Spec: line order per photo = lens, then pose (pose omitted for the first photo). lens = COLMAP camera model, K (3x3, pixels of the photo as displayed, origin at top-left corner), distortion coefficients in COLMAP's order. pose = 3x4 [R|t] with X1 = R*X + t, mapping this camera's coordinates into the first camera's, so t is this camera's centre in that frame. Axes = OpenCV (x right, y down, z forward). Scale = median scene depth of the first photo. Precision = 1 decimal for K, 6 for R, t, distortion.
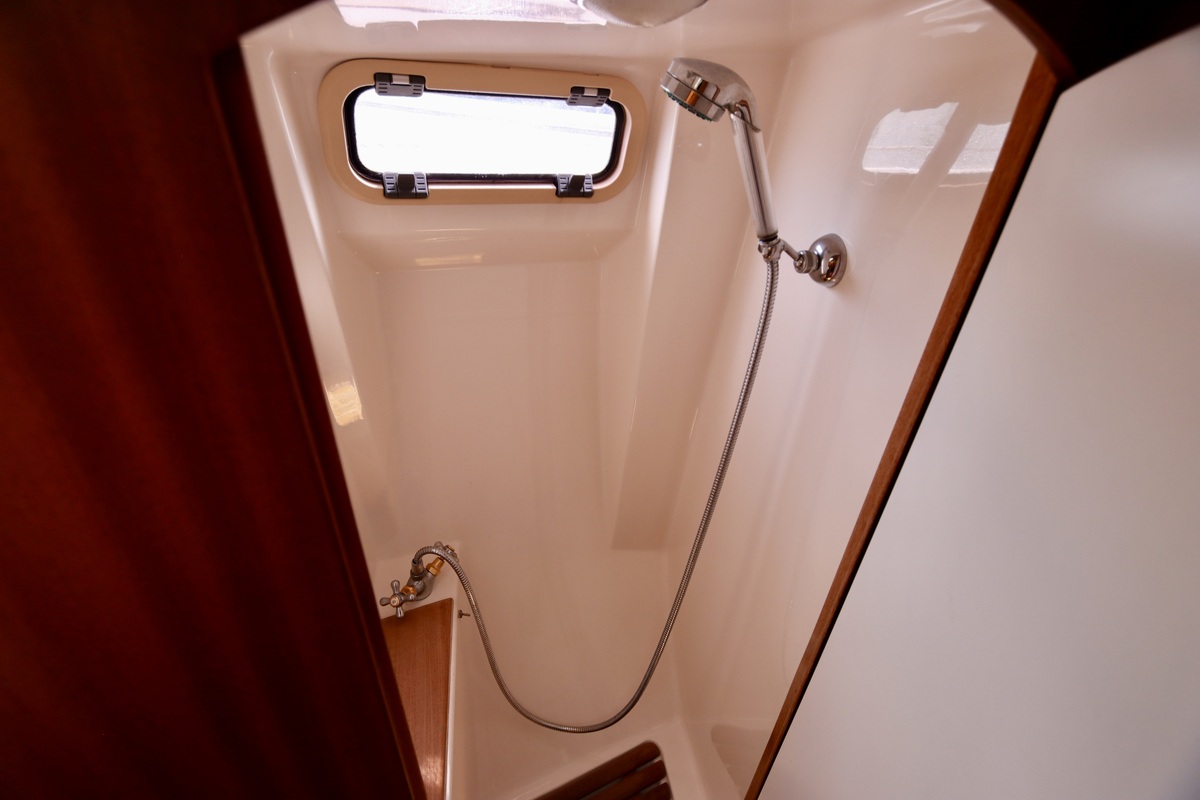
lens RADIAL K [[571.9, 0, 601.5], [0, 571.9, 398.6], [0, 0, 1]] dist [-0.021575, 0.004220]
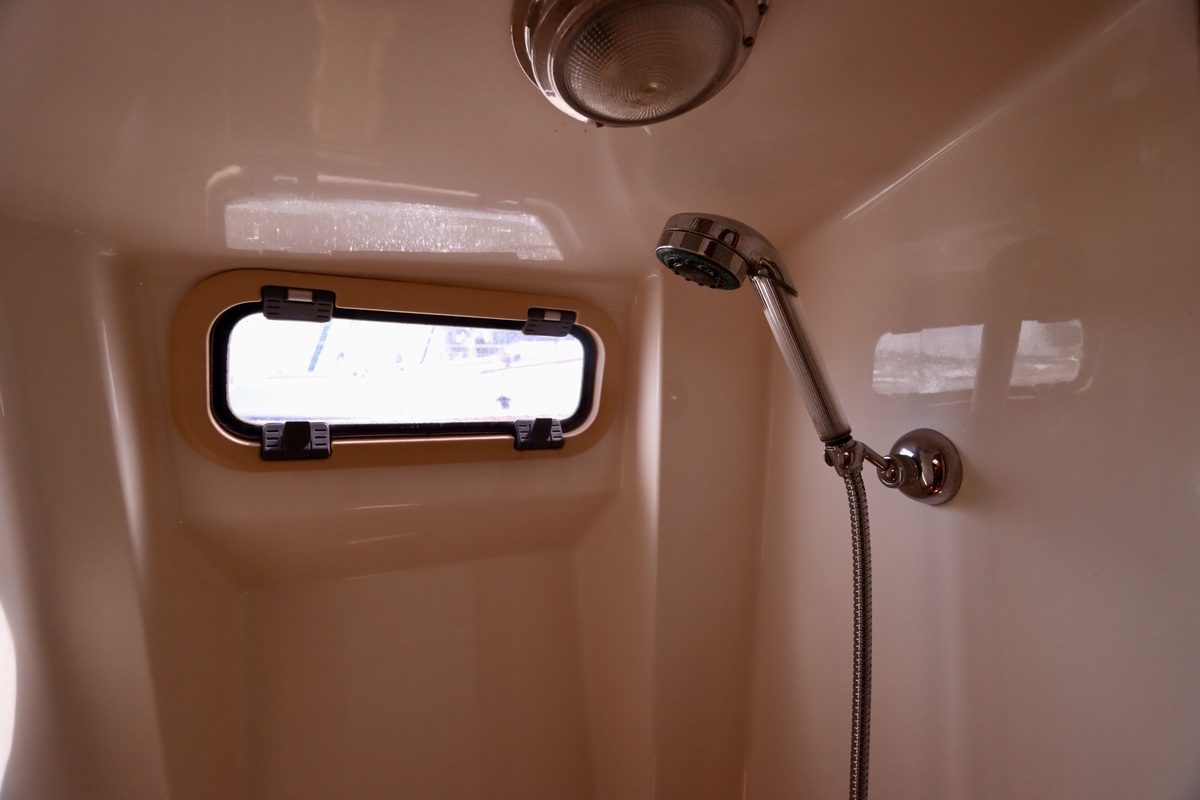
lens RADIAL K [[571.9, 0, 594.8], [0, 571.9, 402.3], [0, 0, 1]] dist [-0.021575, 0.004220]
pose [[0.988477, -0.092825, 0.119573, -0.068273], [0.142629, 0.835729, -0.530296, 0.000058], [-0.050706, 0.541240, 0.839338, 0.388301]]
